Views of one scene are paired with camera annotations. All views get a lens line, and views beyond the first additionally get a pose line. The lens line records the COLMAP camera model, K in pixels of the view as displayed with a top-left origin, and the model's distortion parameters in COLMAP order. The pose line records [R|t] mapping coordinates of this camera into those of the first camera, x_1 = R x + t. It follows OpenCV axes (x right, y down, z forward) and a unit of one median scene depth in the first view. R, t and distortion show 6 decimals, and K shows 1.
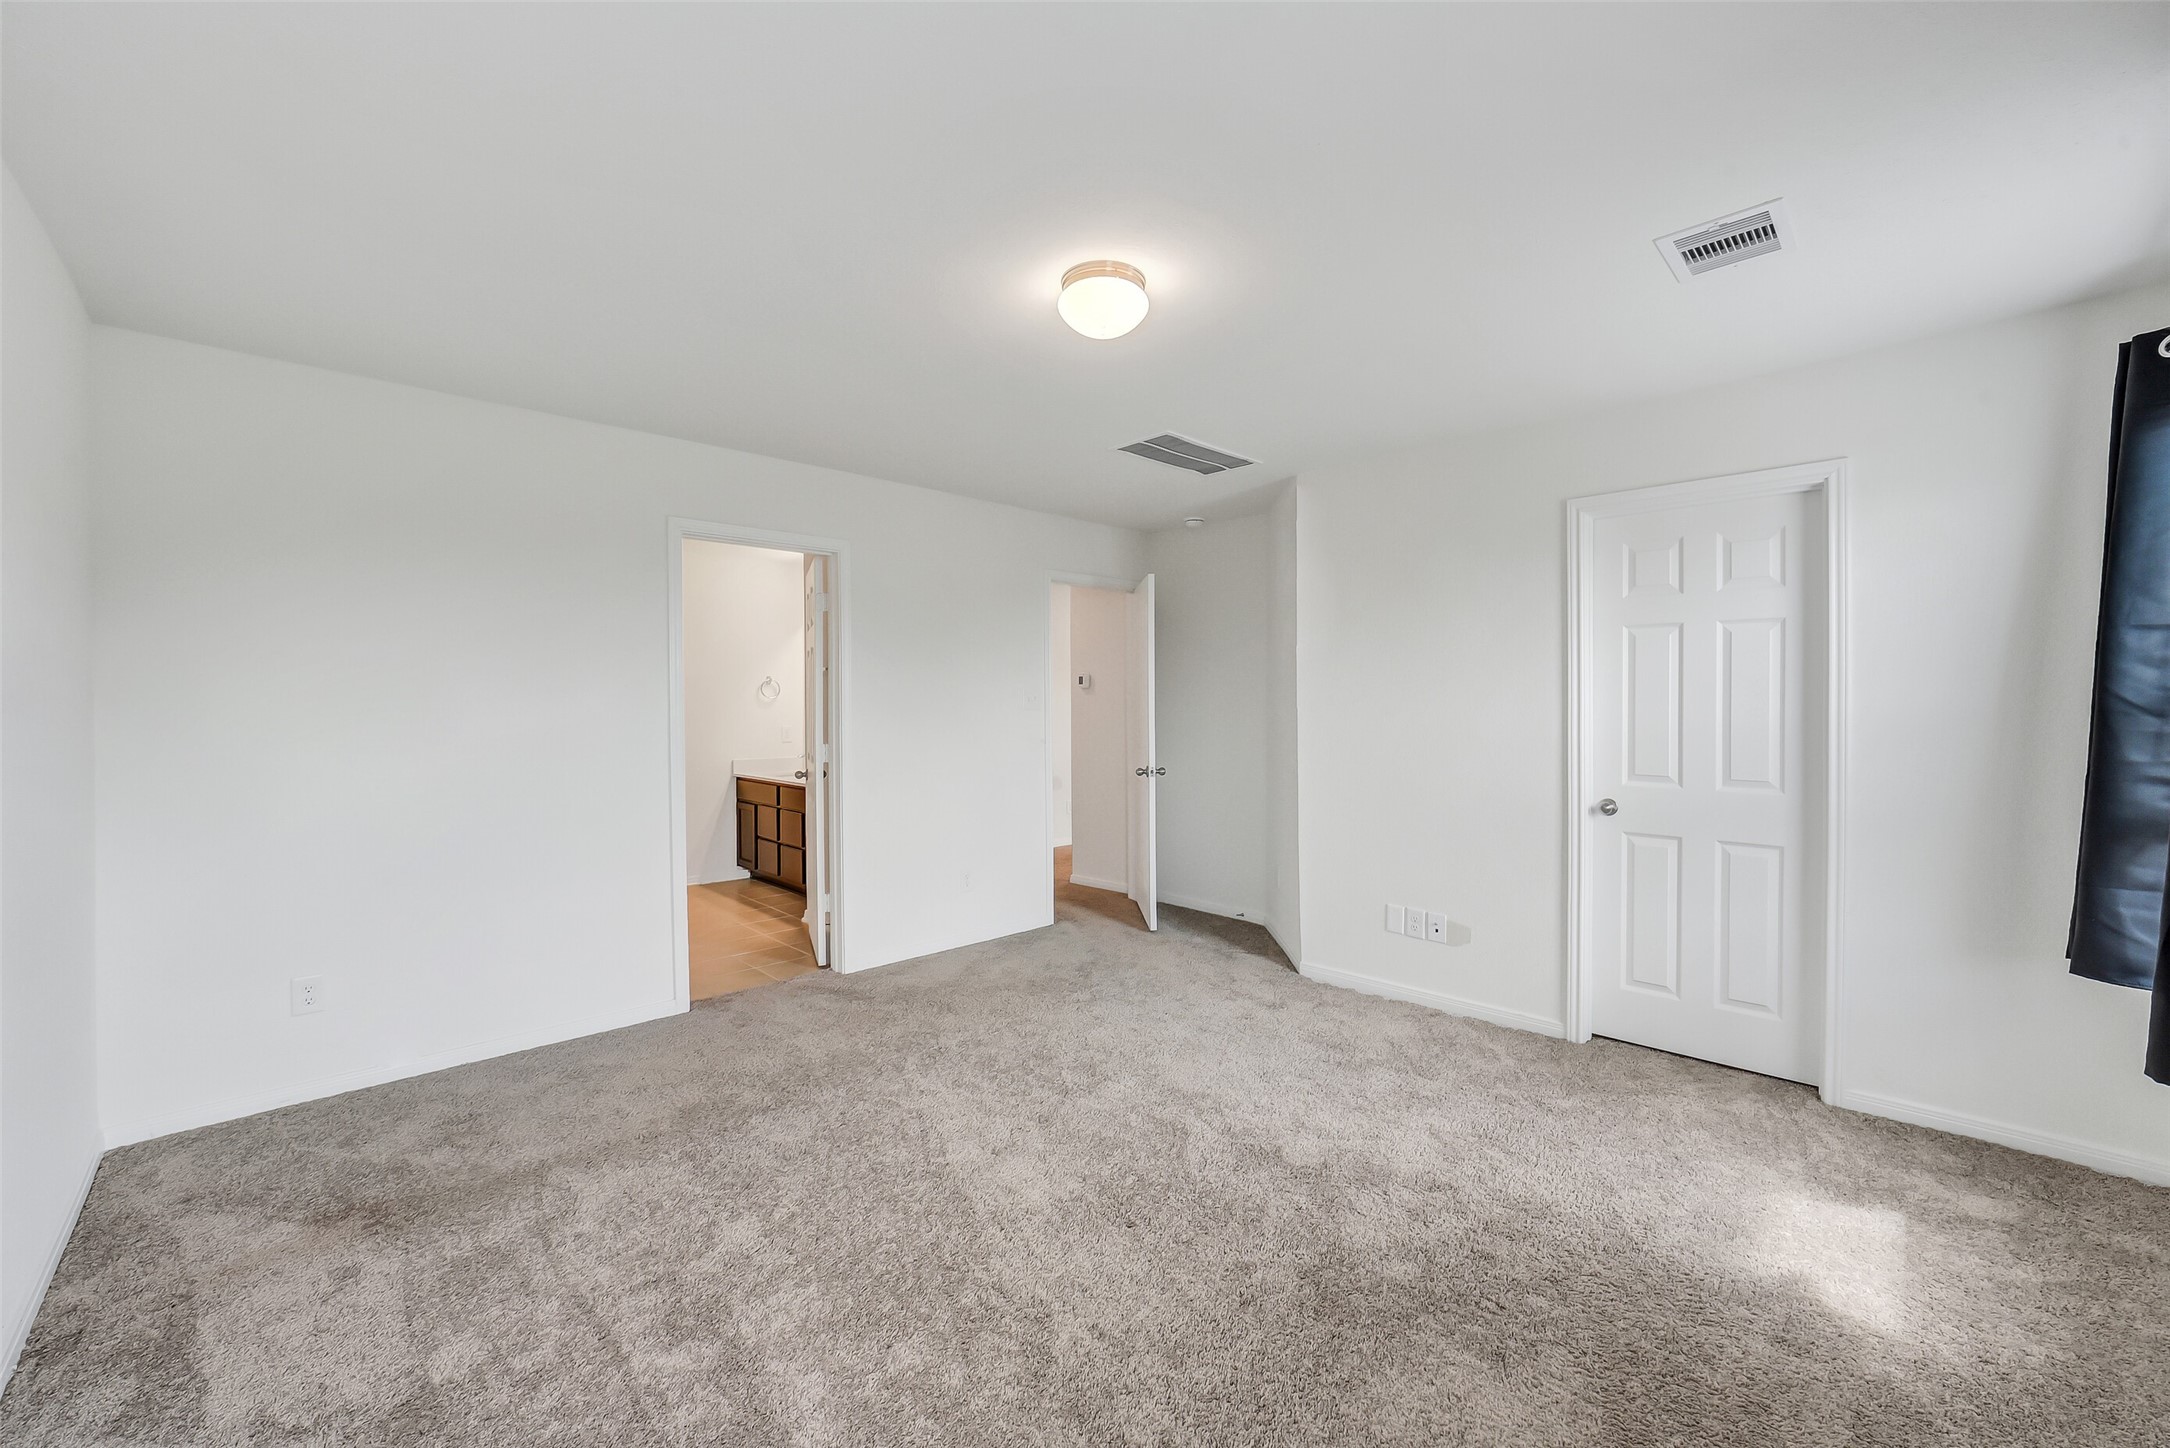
lens RADIAL K [[857.1, 0, 1104.0], [0, 857.1, 717.4], [0, 0, 1]] dist [-0.035535, 0.009918]
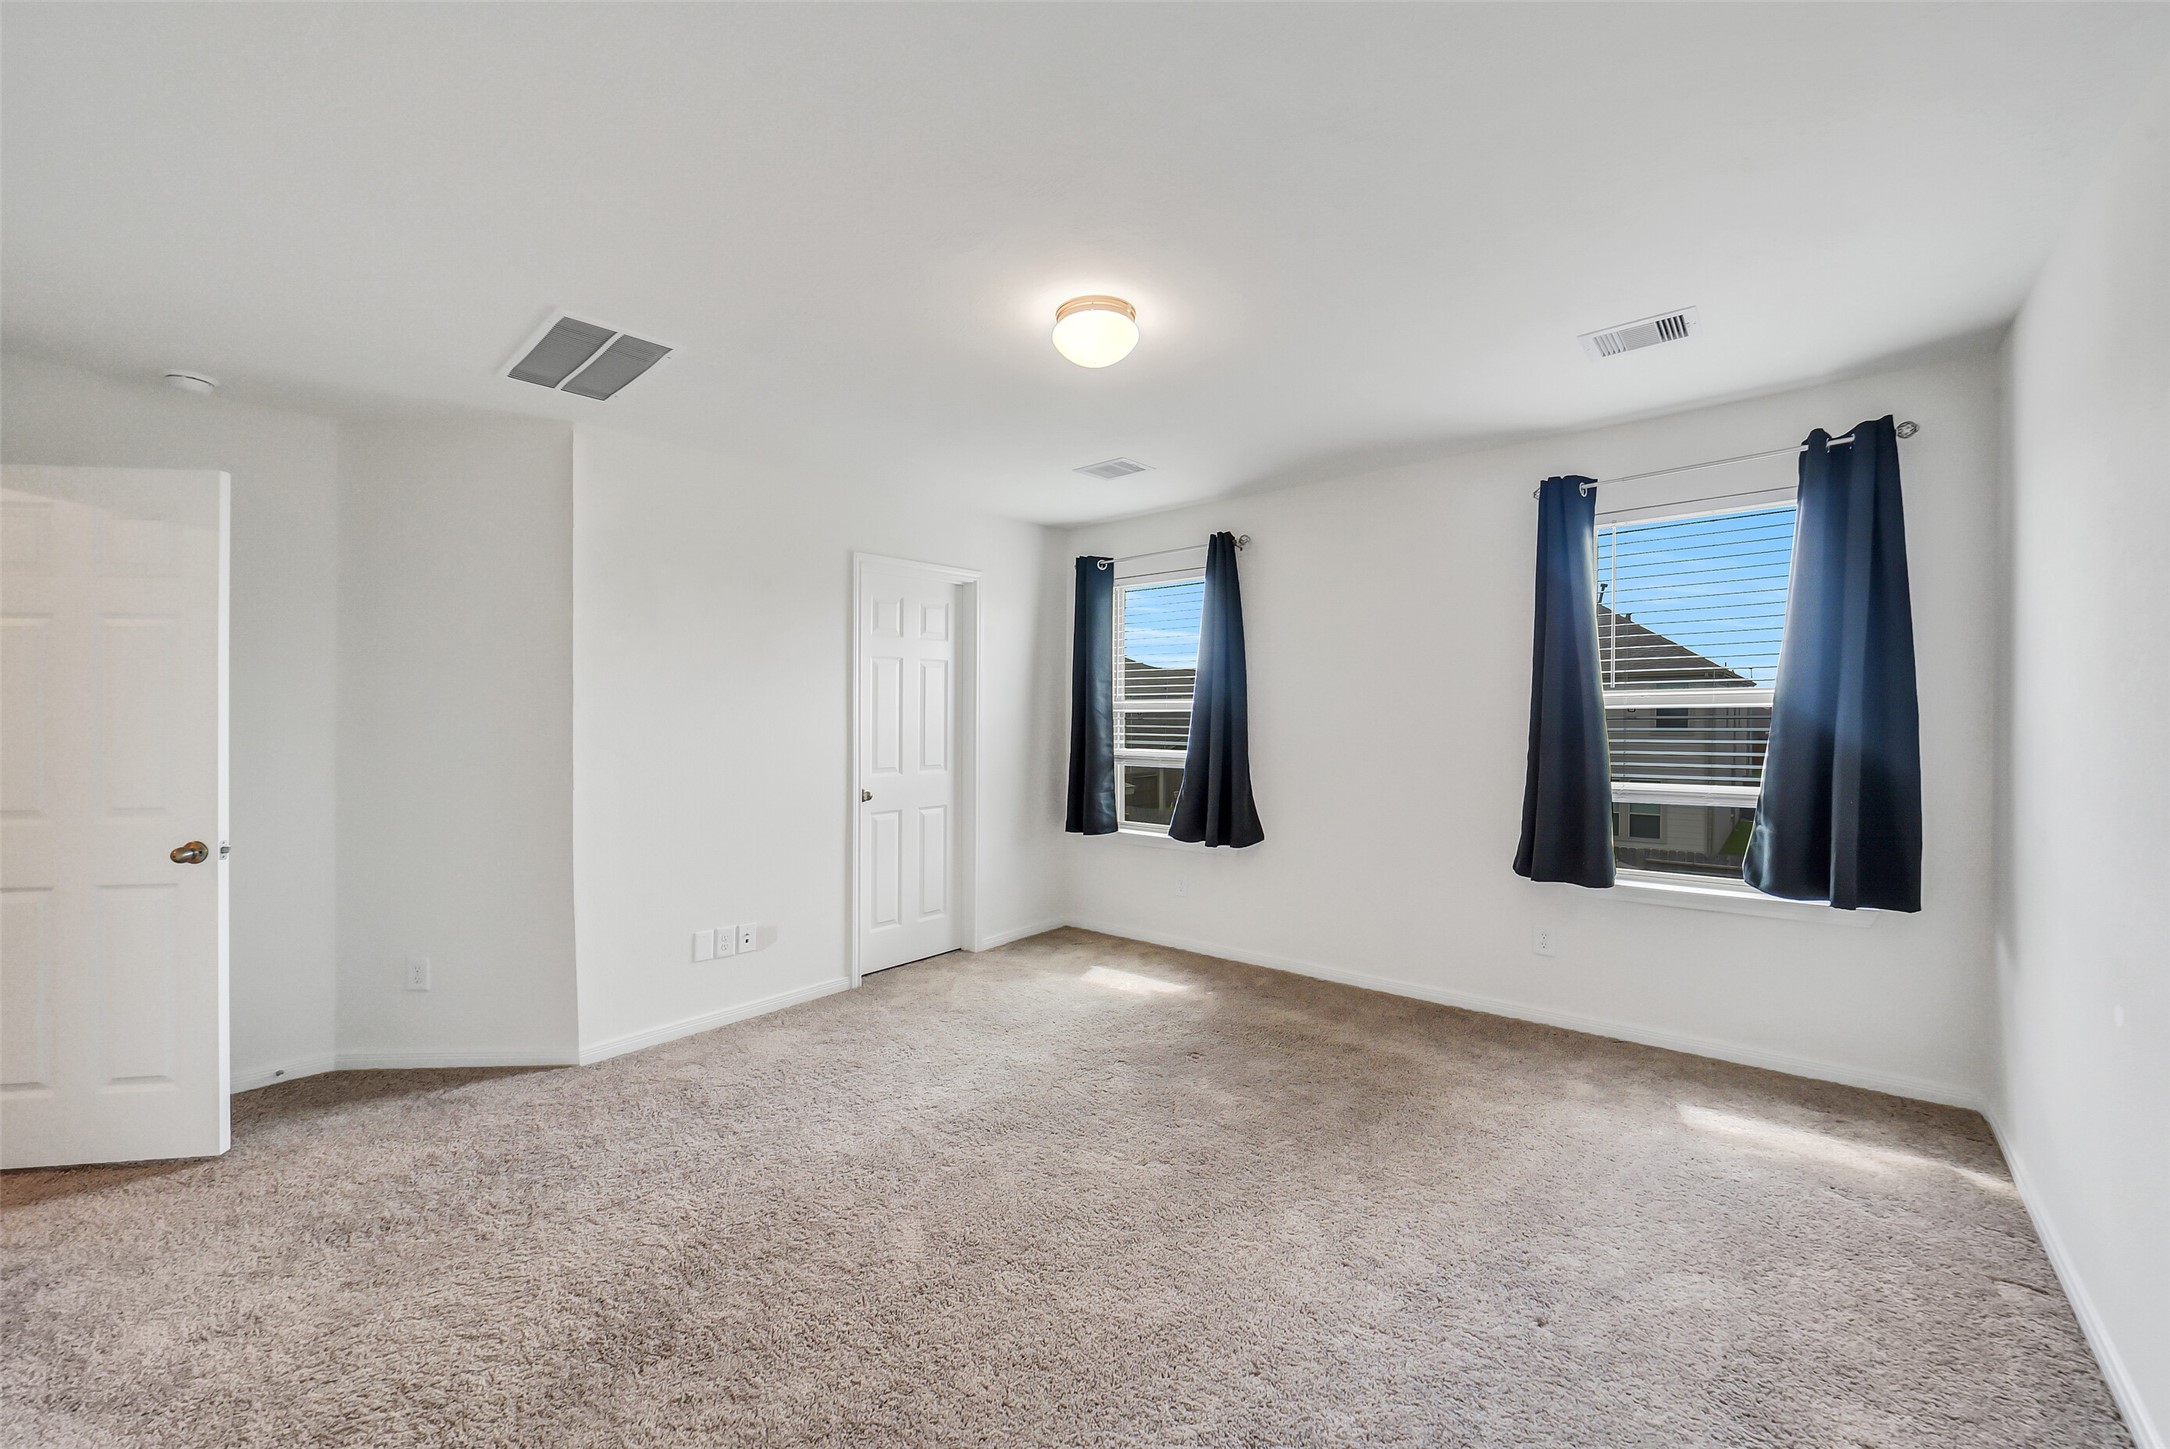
lens RADIAL K [[857.1, 0, 1104.0], [0, 857.1, 717.9], [0, 0, 1]] dist [-0.035535, 0.009918]
pose [[-0.090295, 0.001996, 0.995913, -0.746229], [0.027759, 0.999615, 0.000513, -0.002110], [-0.995528, 0.027692, -0.090316, 0.763443]]
